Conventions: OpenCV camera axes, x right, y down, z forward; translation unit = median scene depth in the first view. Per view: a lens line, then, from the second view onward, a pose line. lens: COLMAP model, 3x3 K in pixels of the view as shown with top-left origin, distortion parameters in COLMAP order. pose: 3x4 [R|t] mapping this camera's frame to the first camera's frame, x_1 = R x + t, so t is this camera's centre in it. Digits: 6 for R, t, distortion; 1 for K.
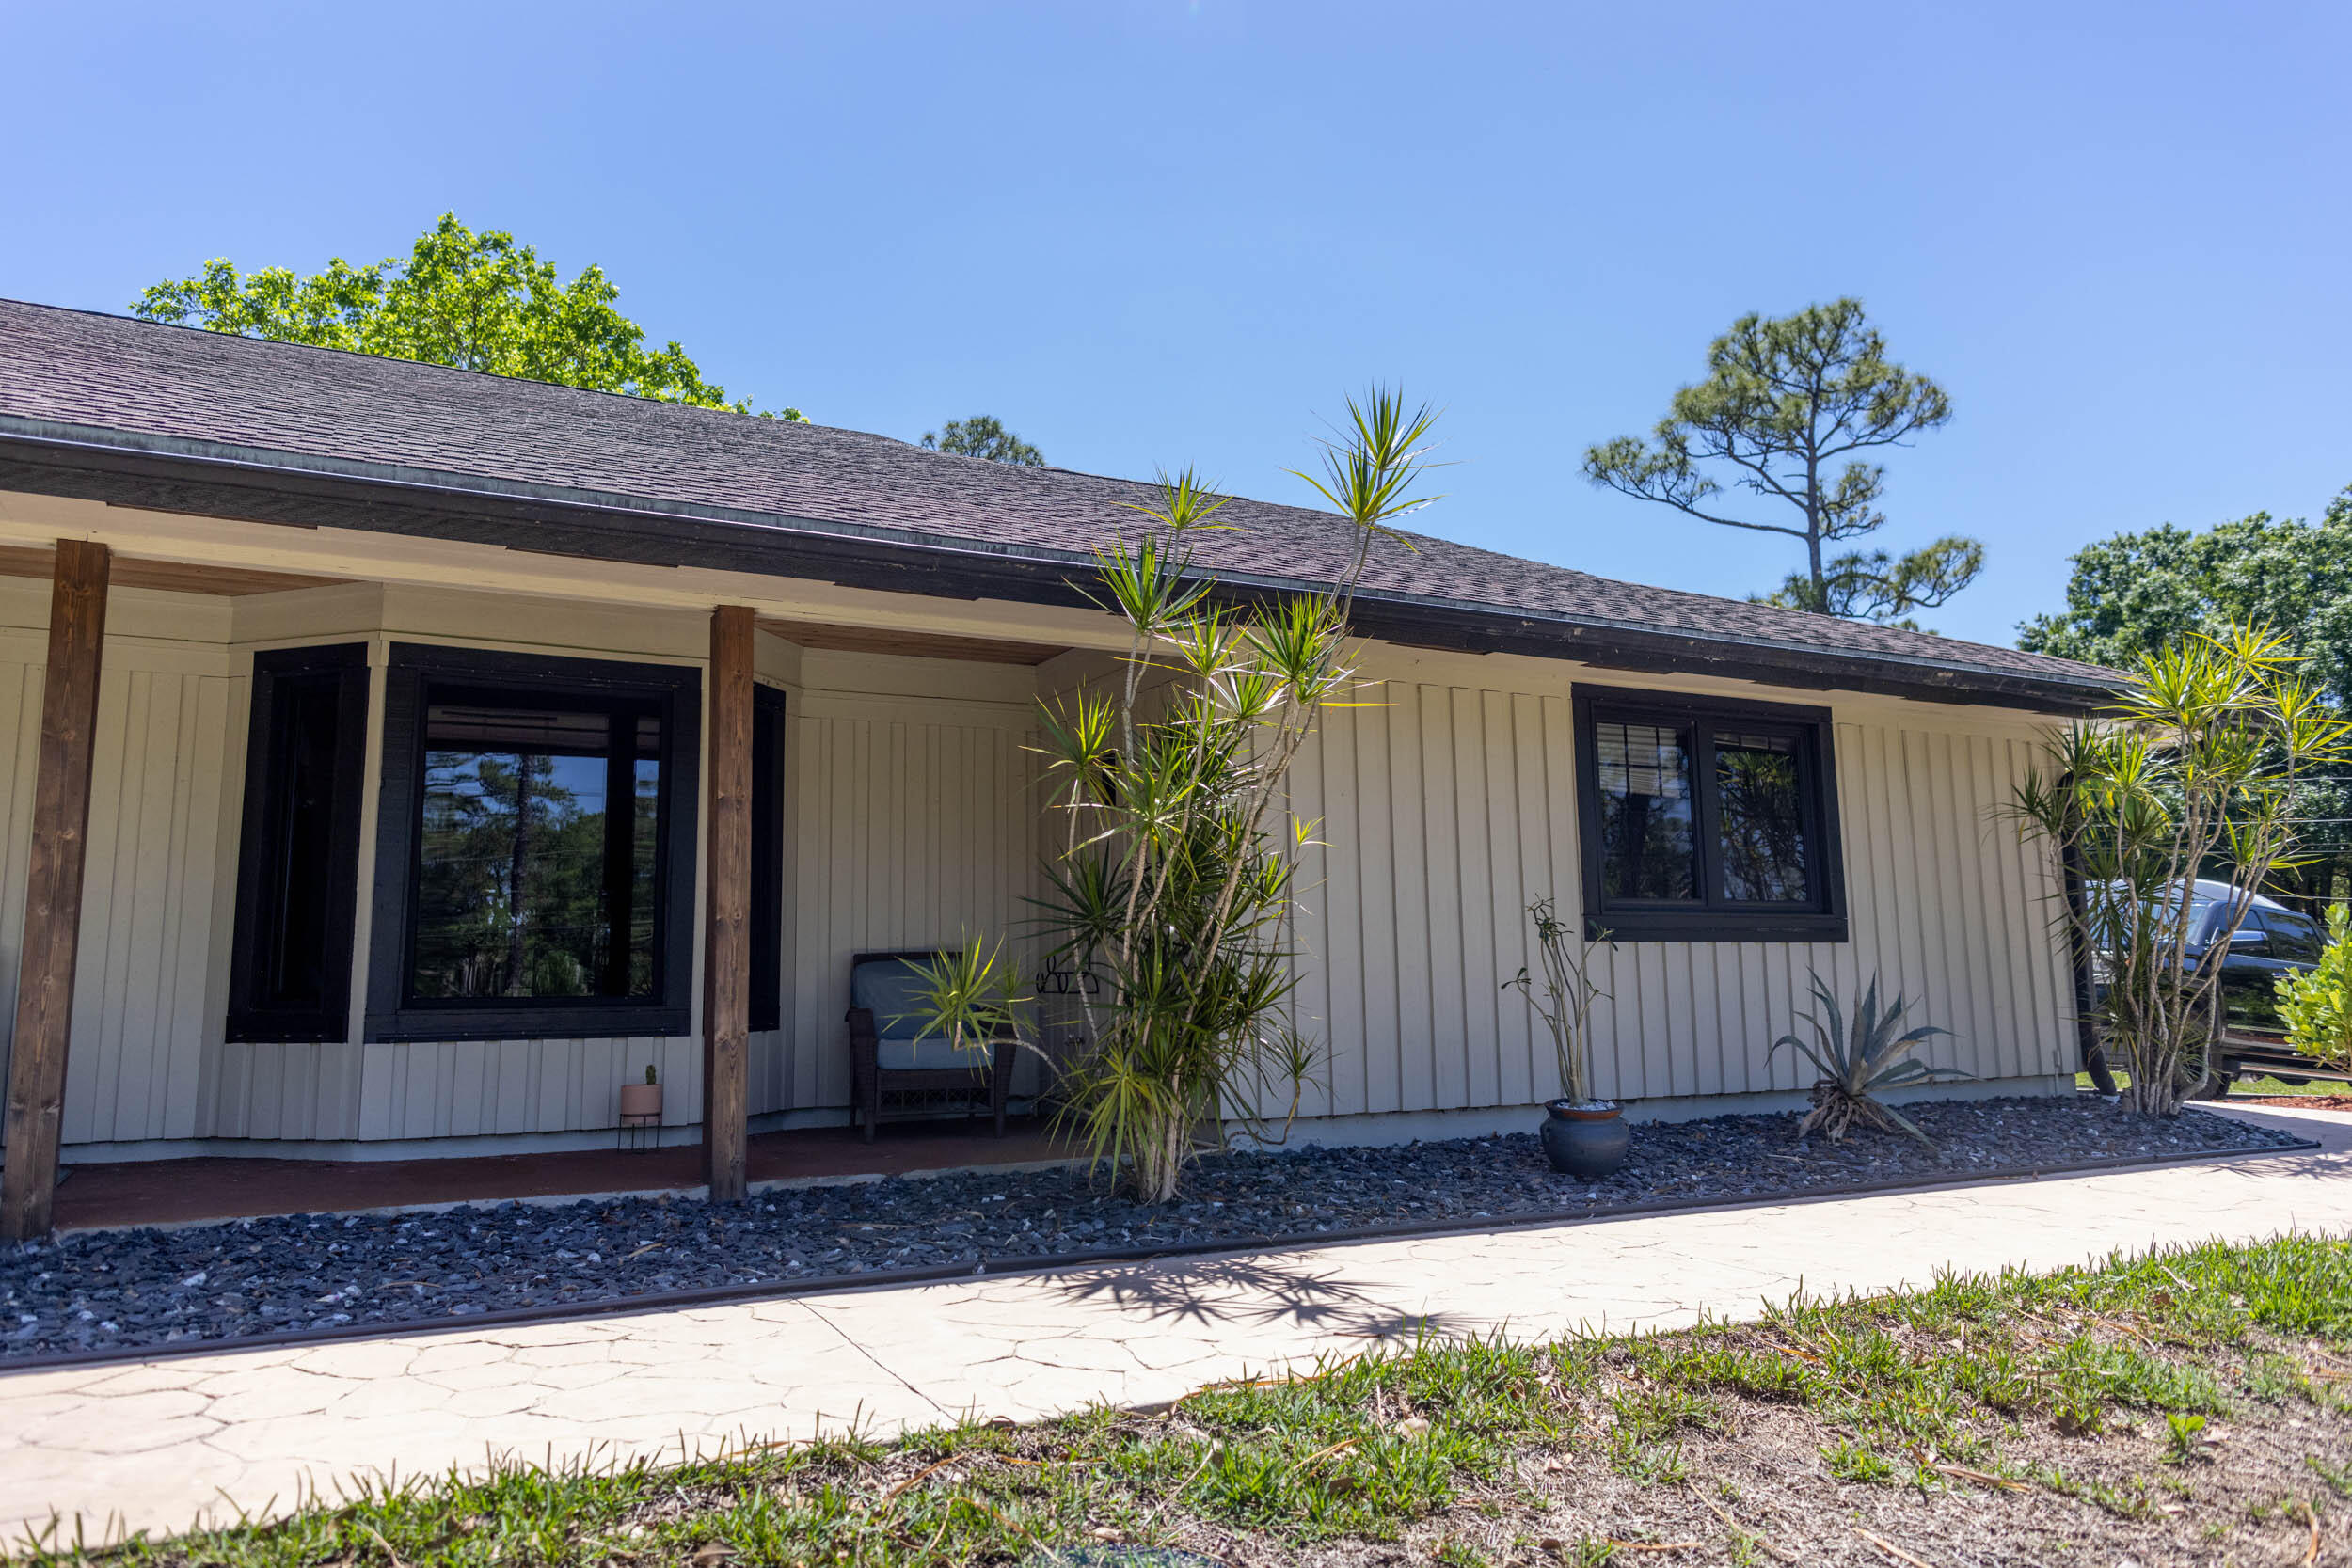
lens RADIAL K [[1565.9, 0, 1154.7], [0, 1565.9, 759.2], [0, 0, 1]] dist [0.005945, -0.005560]
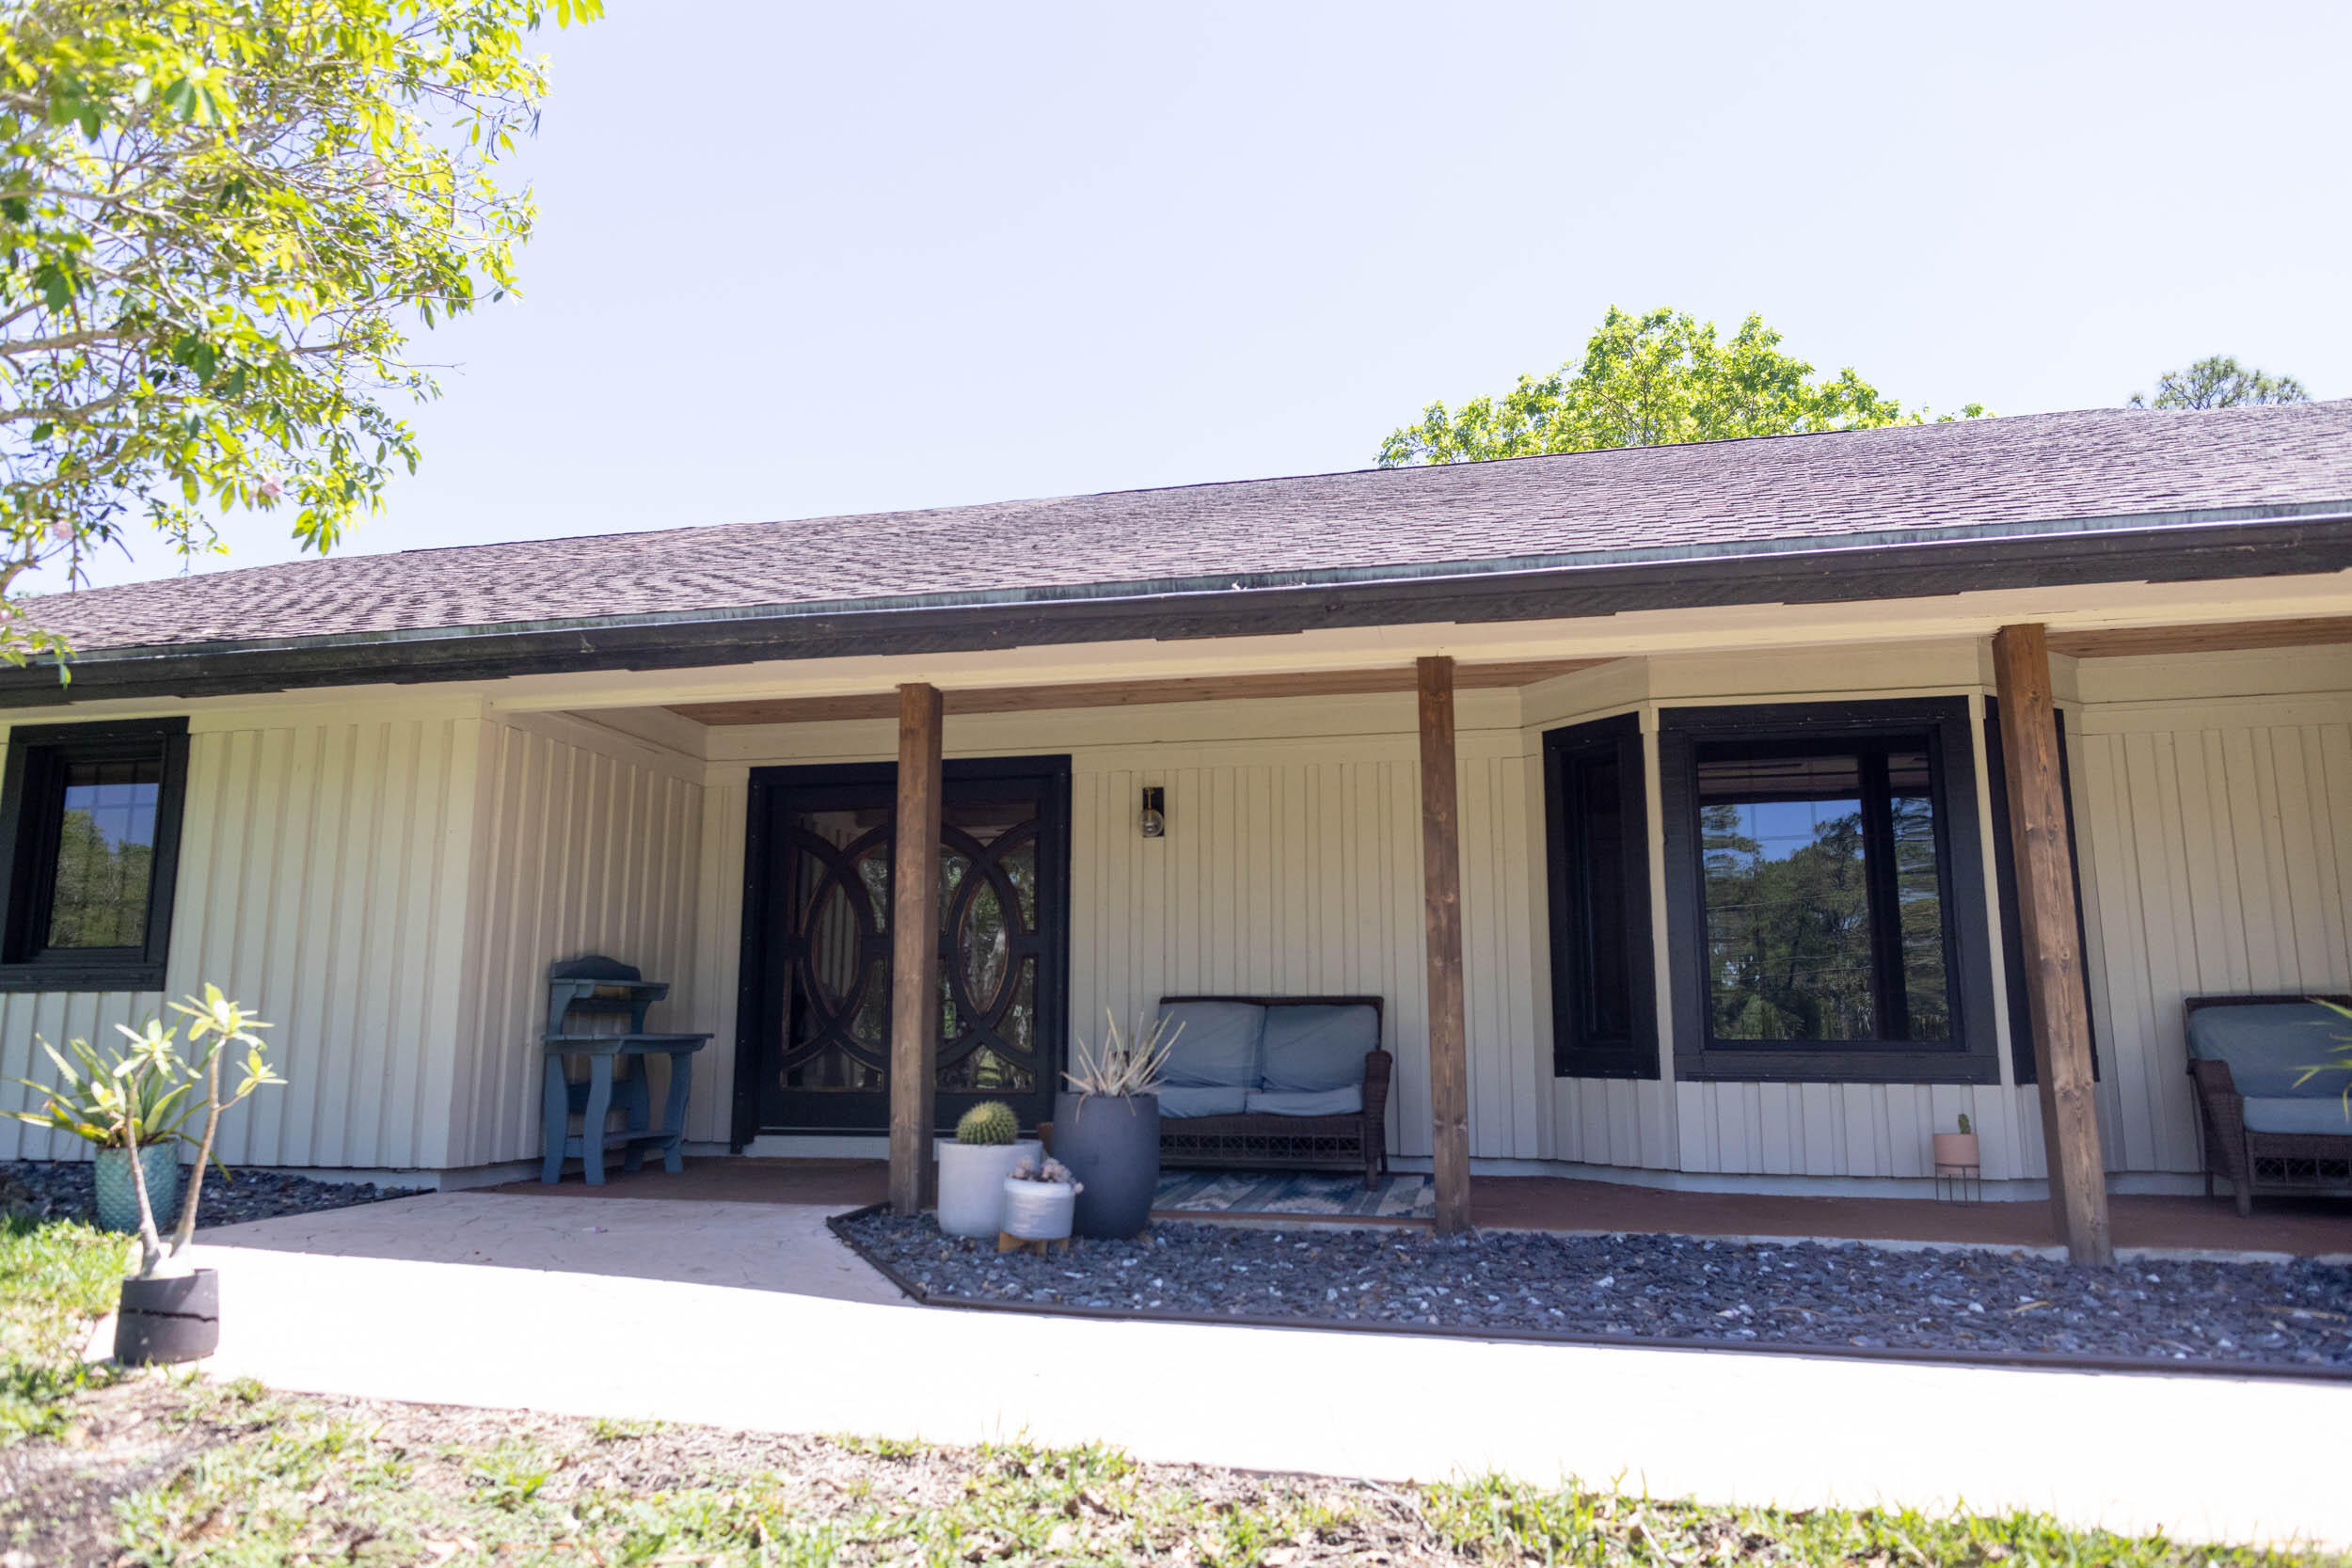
lens RADIAL K [[1564.0, 0, 1148.3], [0, 1564.0, 774.8], [0, 0, 1]] dist [0.003045, -0.004082]
pose [[0.749222, -0.095671, -0.655373, -0.049425], [0.082364, 0.995290, -0.051134, -0.003240], [0.657178, -0.015668, 0.753572, -0.045177]]
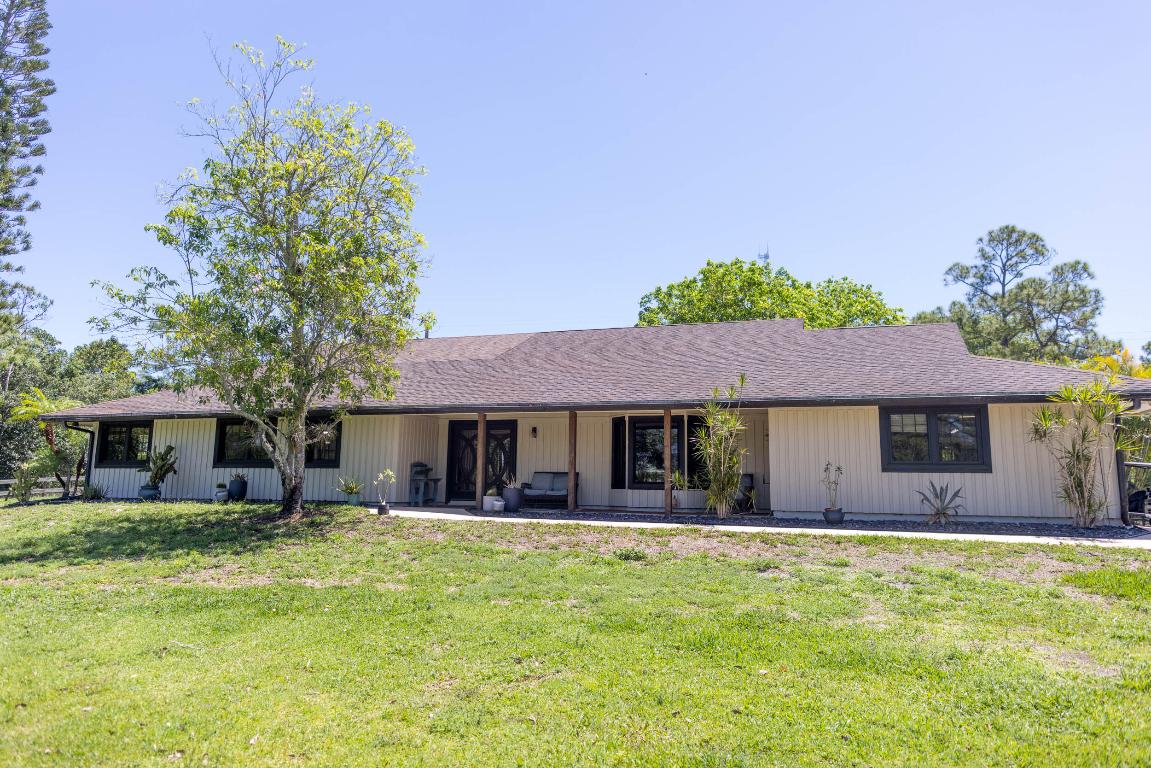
lens RADIAL K [[766.4, 0, 565.1], [0, 766.4, 371.9], [0, 0, 1]] dist [0.005945, -0.005560]
pose [[0.692767, -0.088203, -0.715747, 1.298092], [0.078576, 0.995815, -0.046663, -0.120303], [0.716868, -0.023914, 0.696799, -1.021268]]
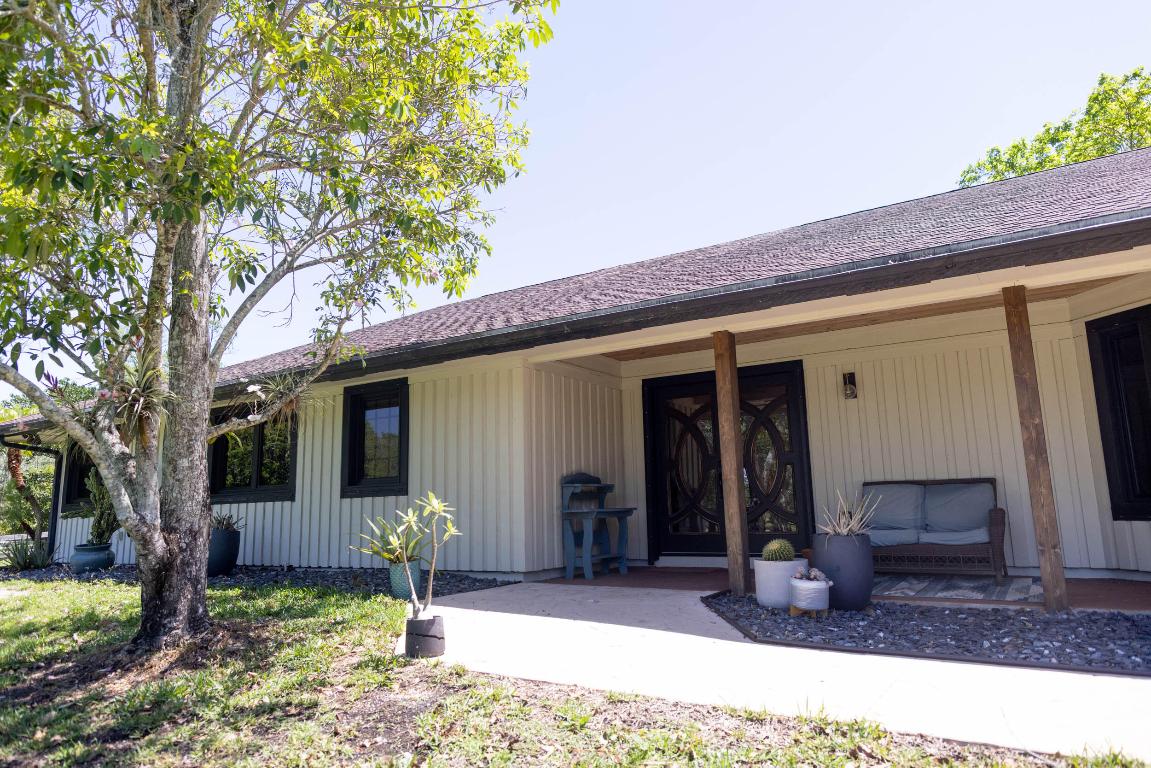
lens RADIAL K [[766.4, 0, 565.1], [0, 766.4, 371.9], [0, 0, 1]] dist [0.005945, -0.005560]
pose [[0.476154, -0.154533, -0.865677, -0.060453], [0.141184, 0.985101, -0.098195, -0.004448], [0.867954, -0.075464, 0.490877, -0.050390]]
